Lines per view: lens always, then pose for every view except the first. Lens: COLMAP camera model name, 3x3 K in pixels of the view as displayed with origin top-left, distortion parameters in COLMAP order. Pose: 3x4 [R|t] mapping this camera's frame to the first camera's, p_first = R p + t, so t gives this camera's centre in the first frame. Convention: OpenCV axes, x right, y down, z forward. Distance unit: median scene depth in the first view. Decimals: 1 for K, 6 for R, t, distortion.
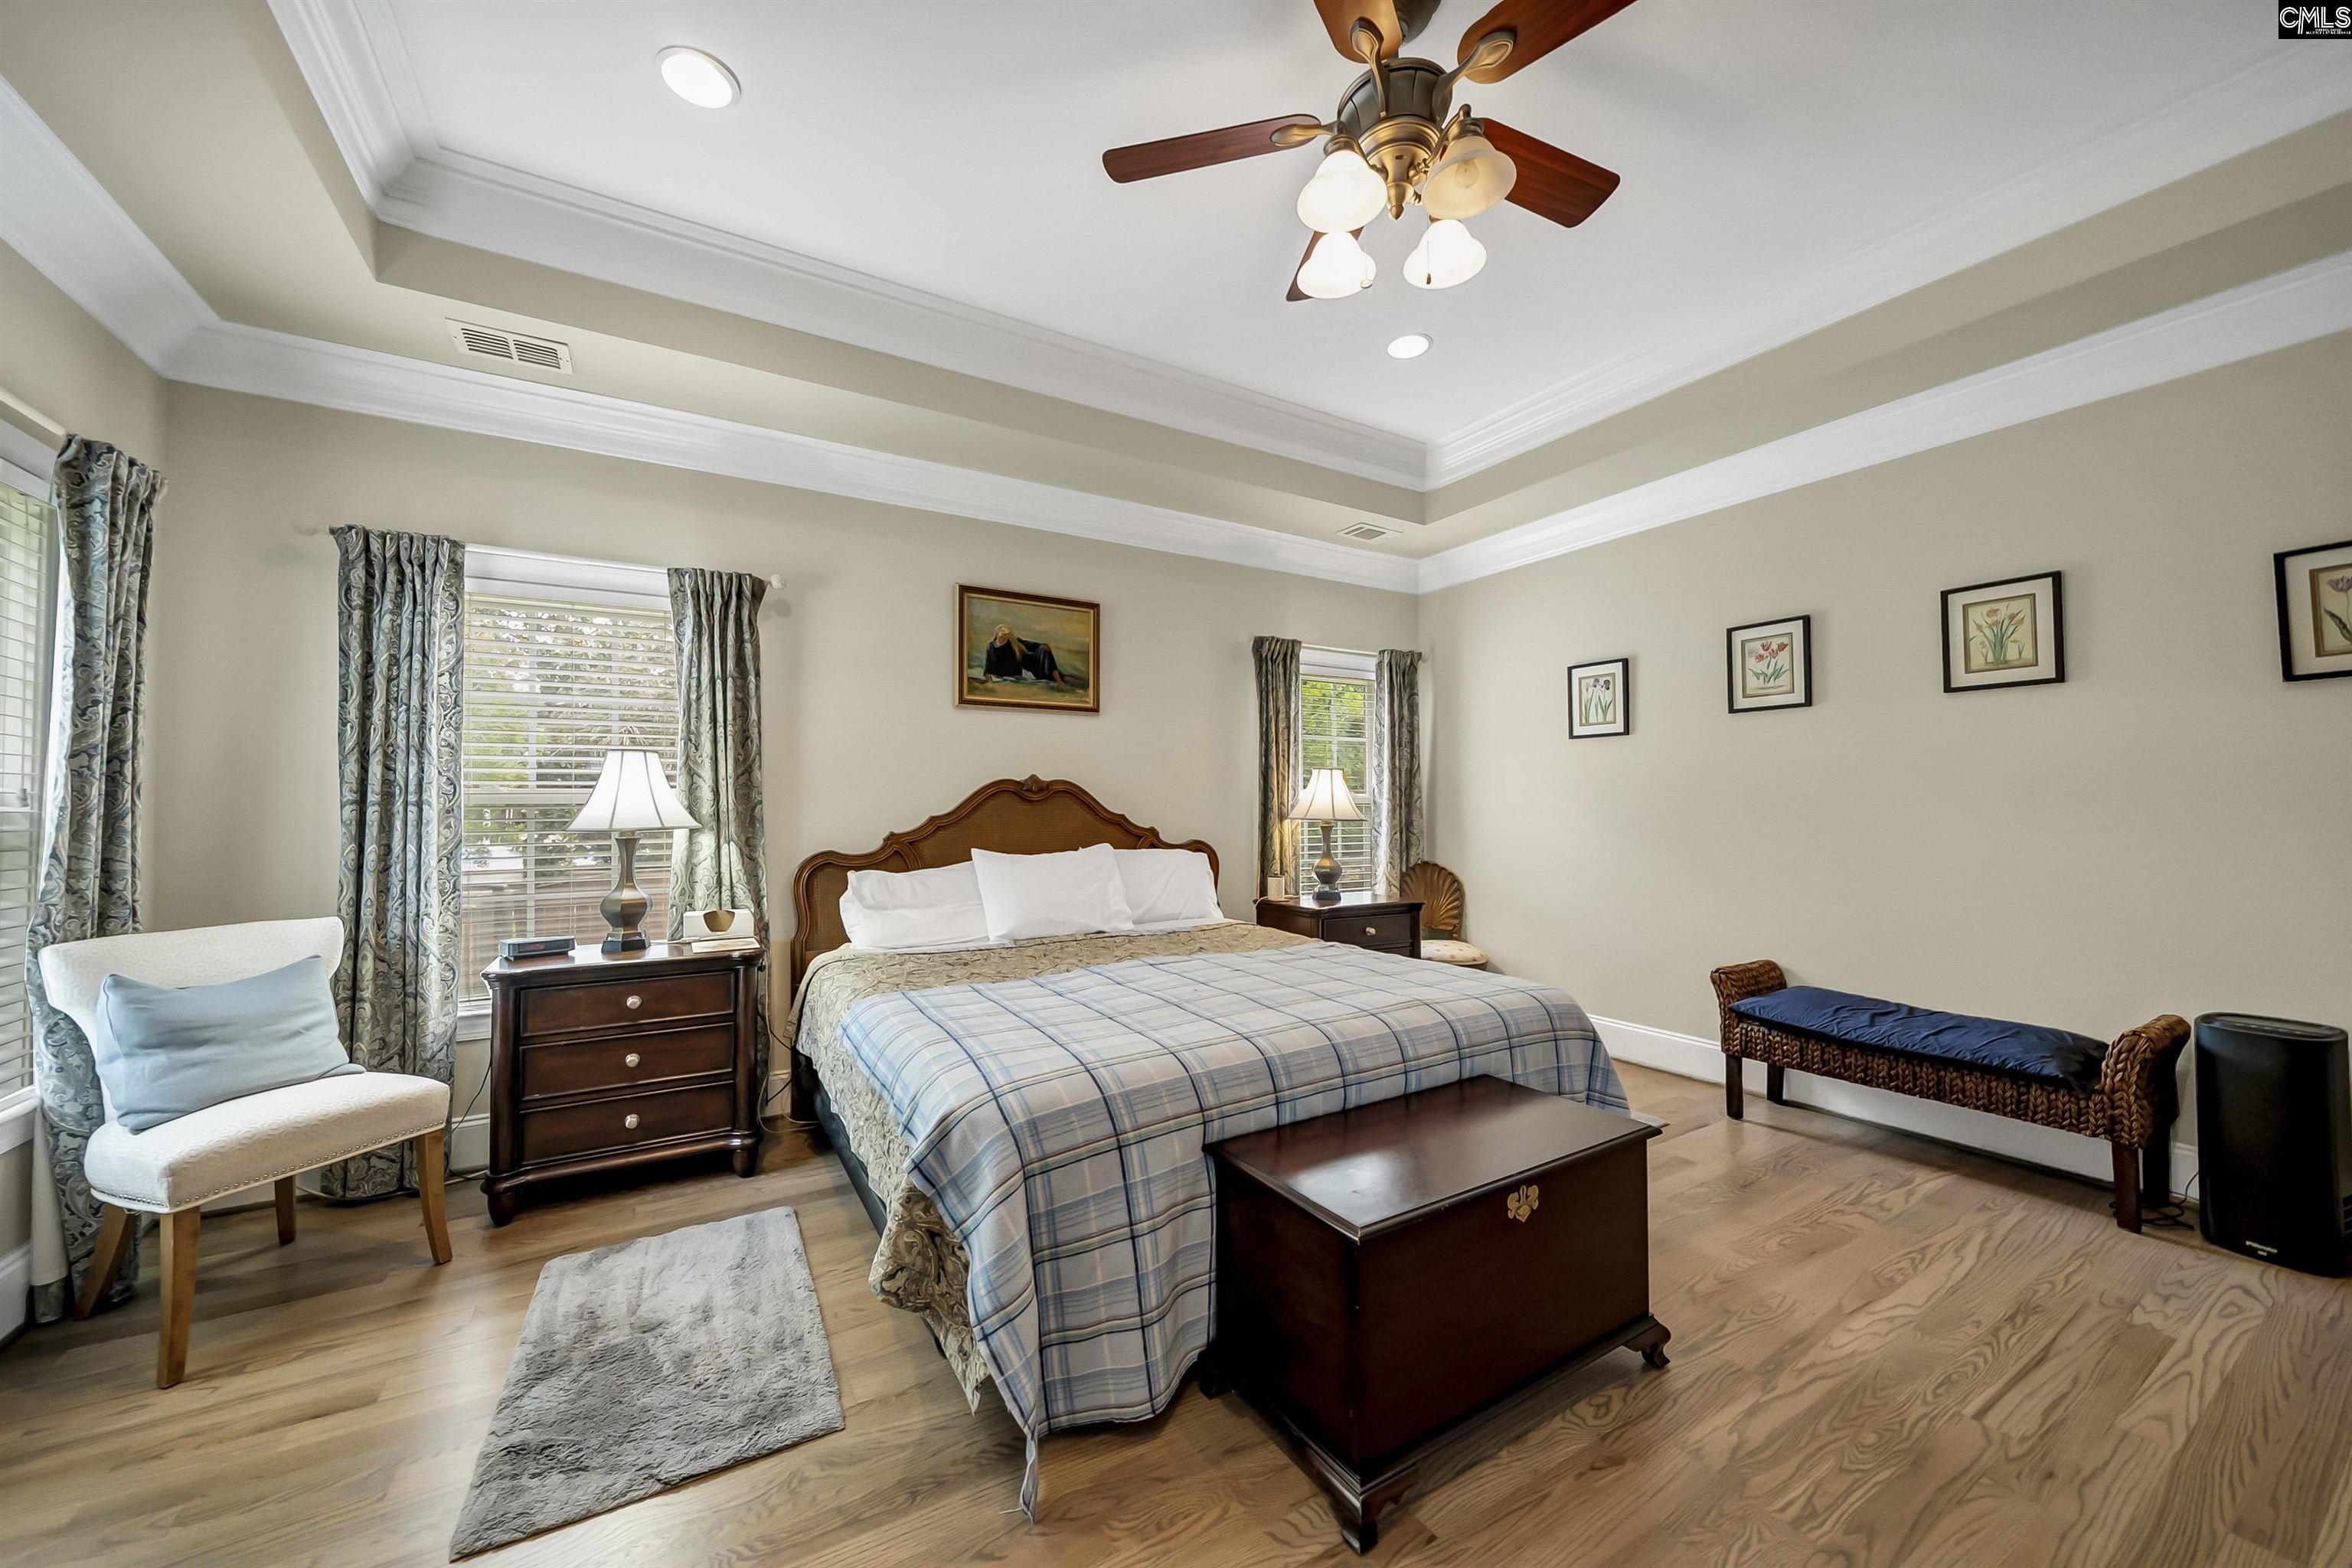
lens RADIAL K [[844.5, 0, 1176.0], [0, 844.5, 784.0], [0, 0, 1]] dist [0.000634, 0.000020]
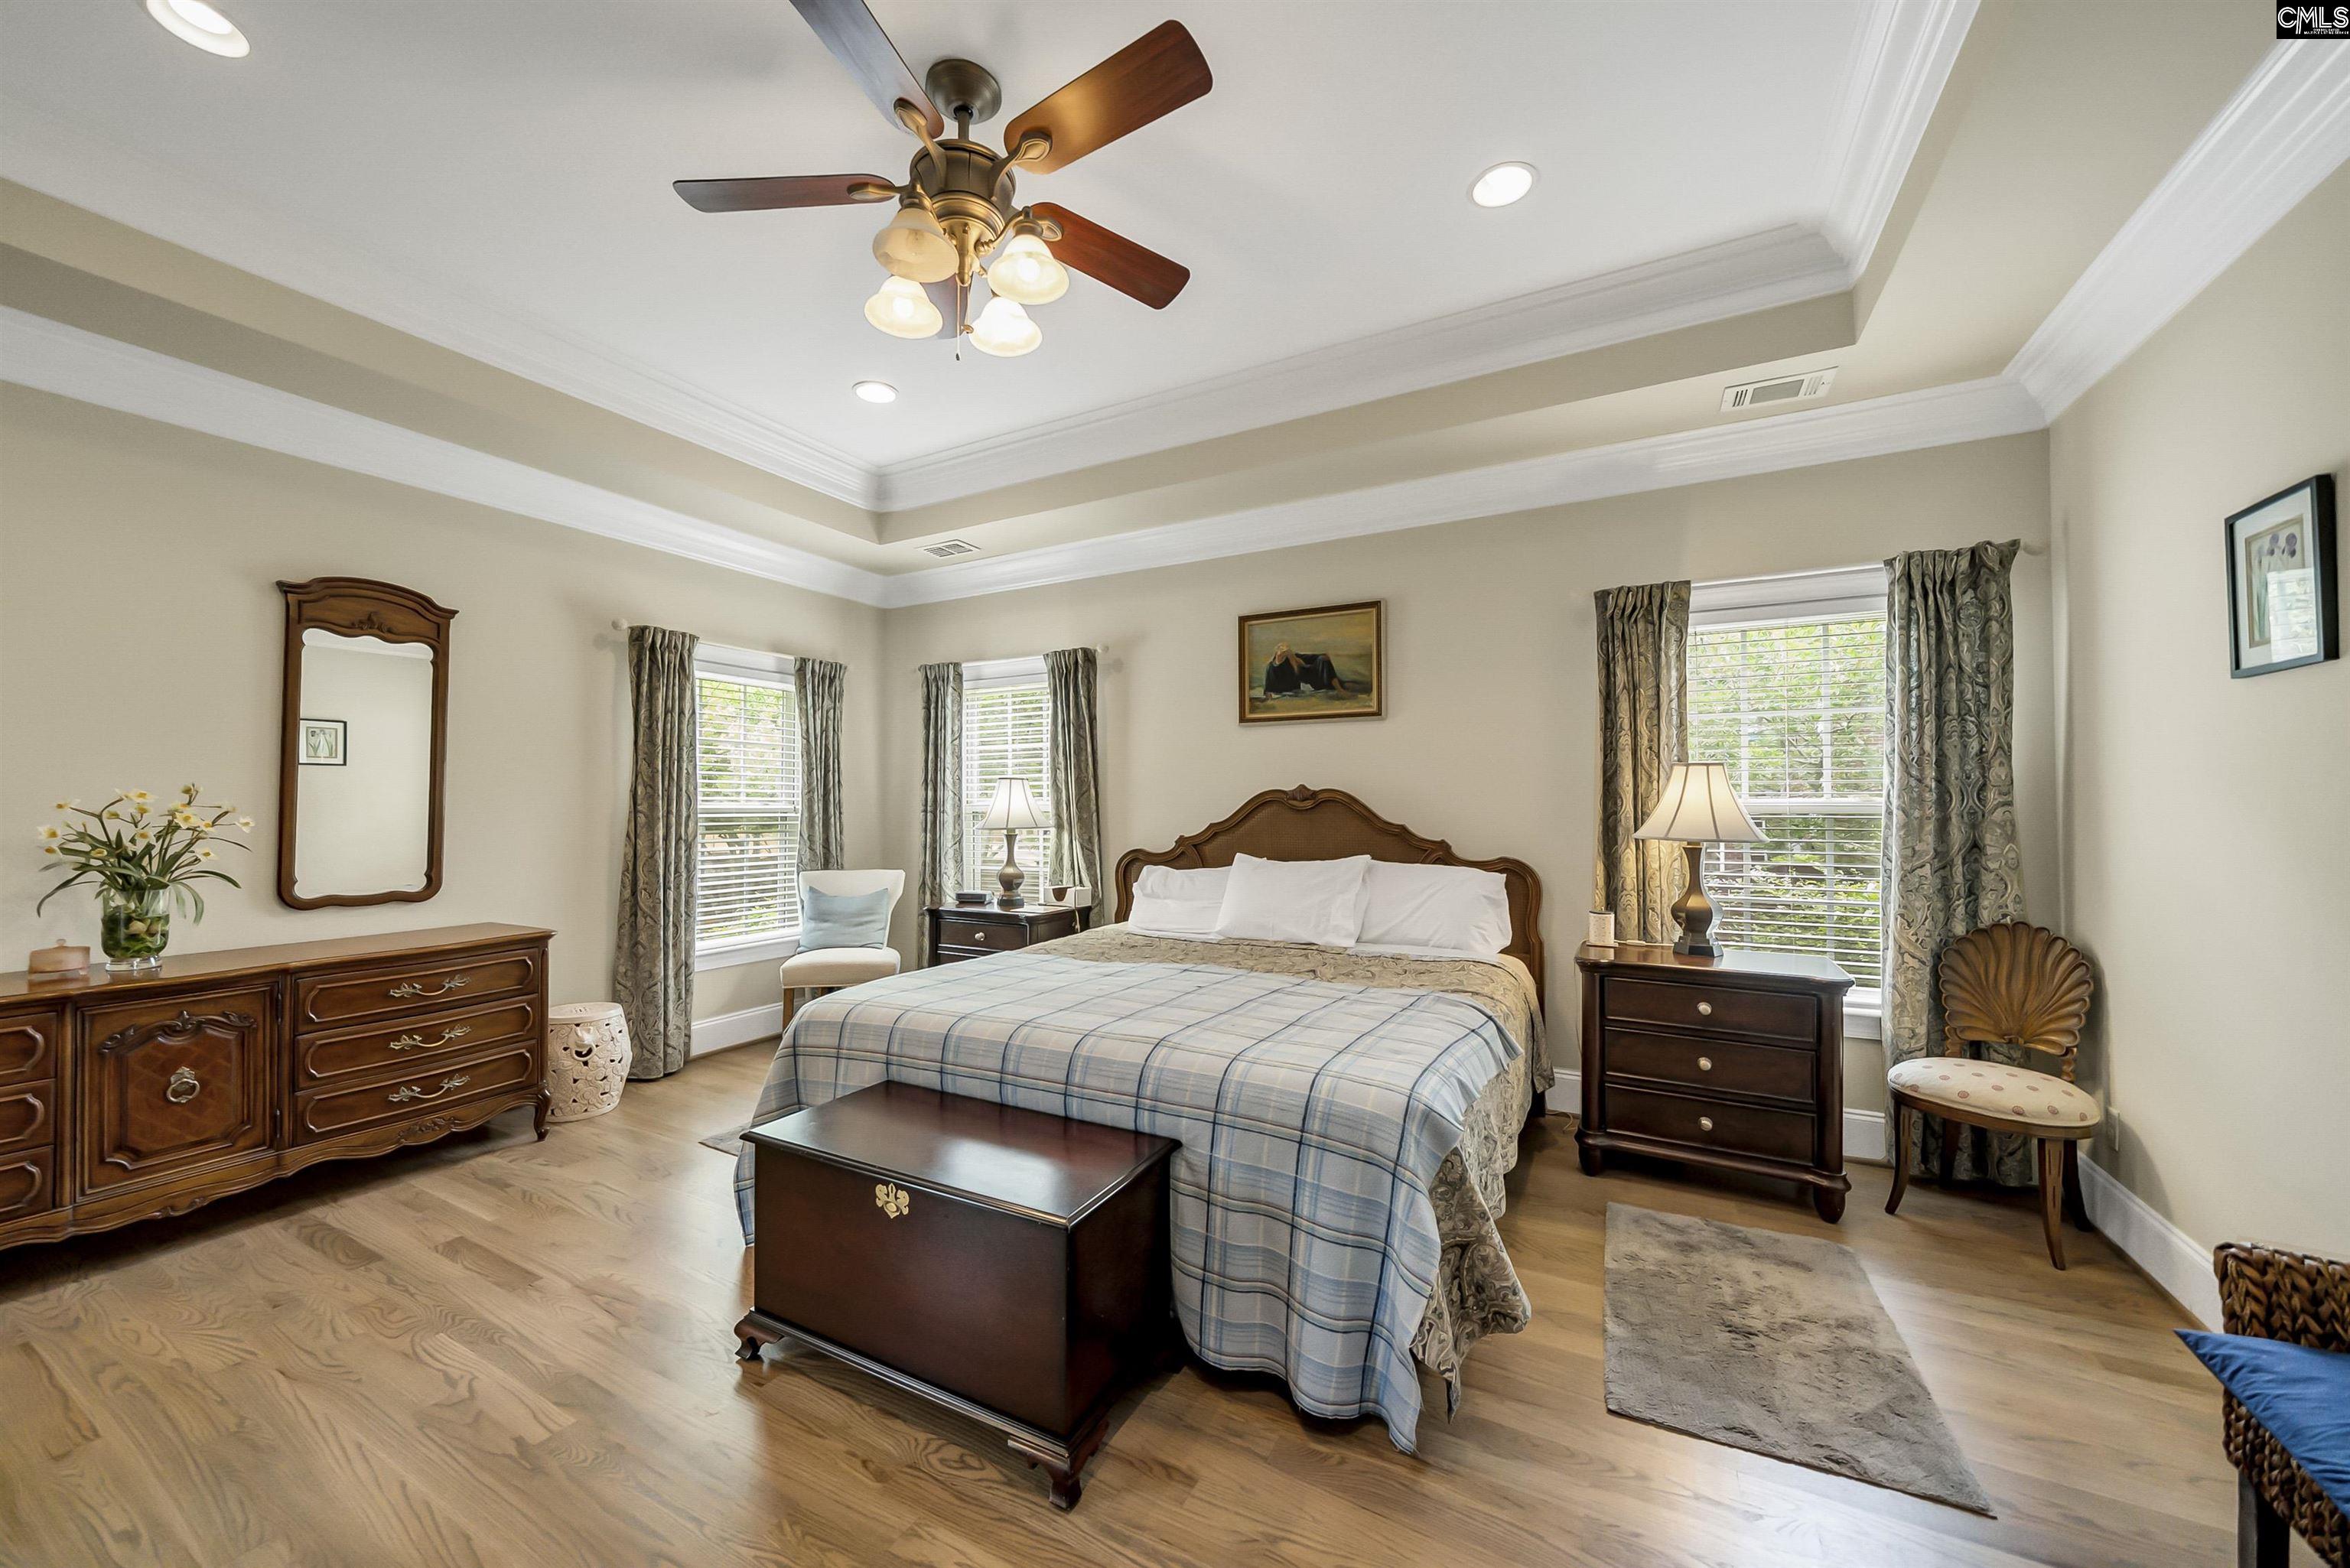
lens RADIAL K [[872.0, 0, 1175.0], [0, 872.0, 784.0], [0, 0, 1]] dist [-0.001213, -0.000036]
pose [[0.512215, -0.018745, -0.858653, 0.673564], [0.023155, 0.999700, -0.008012, -0.006647], [0.858545, -0.015778, 0.512495, 0.324836]]
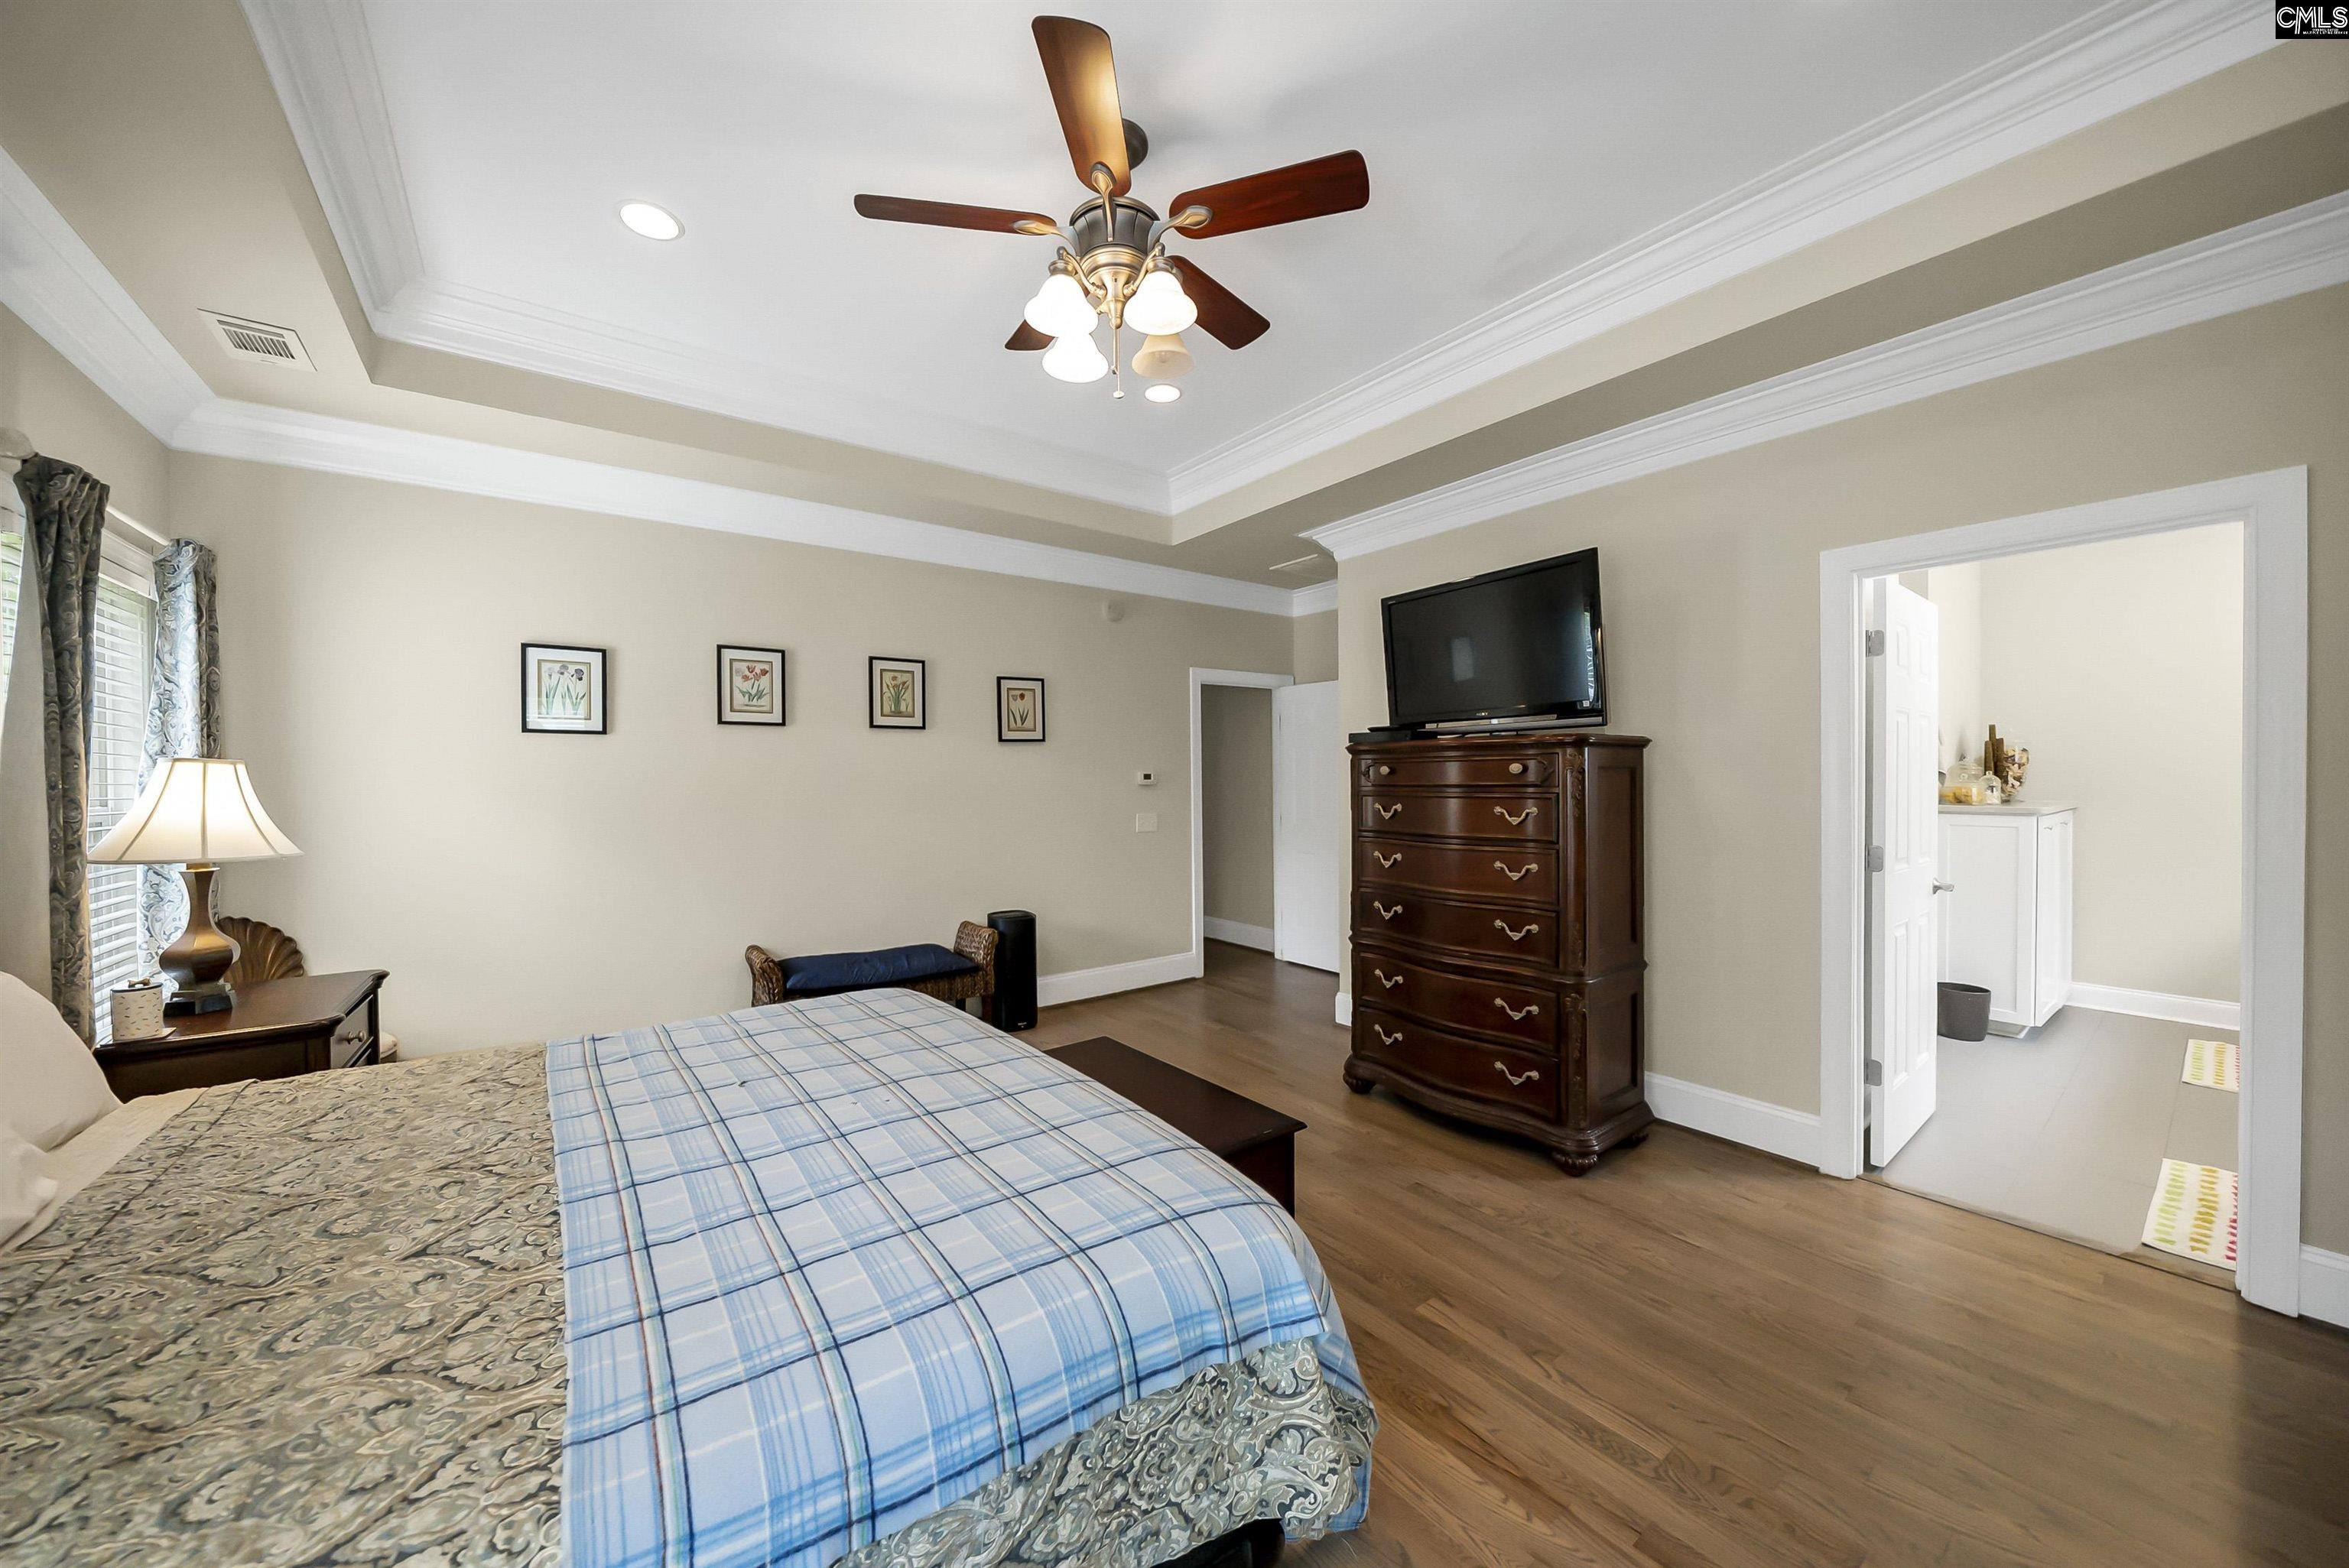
lens RADIAL K [[843.4, 0, 1174.5], [0, 843.4, 784.0], [0, 0, 1]] dist [0.000634, 0.000020]
pose [[-0.097539, 0.001887, 0.995230, -0.475266], [-0.021773, 0.999755, -0.004029, -0.017501], [-0.994993, -0.022062, -0.097474, 0.547975]]
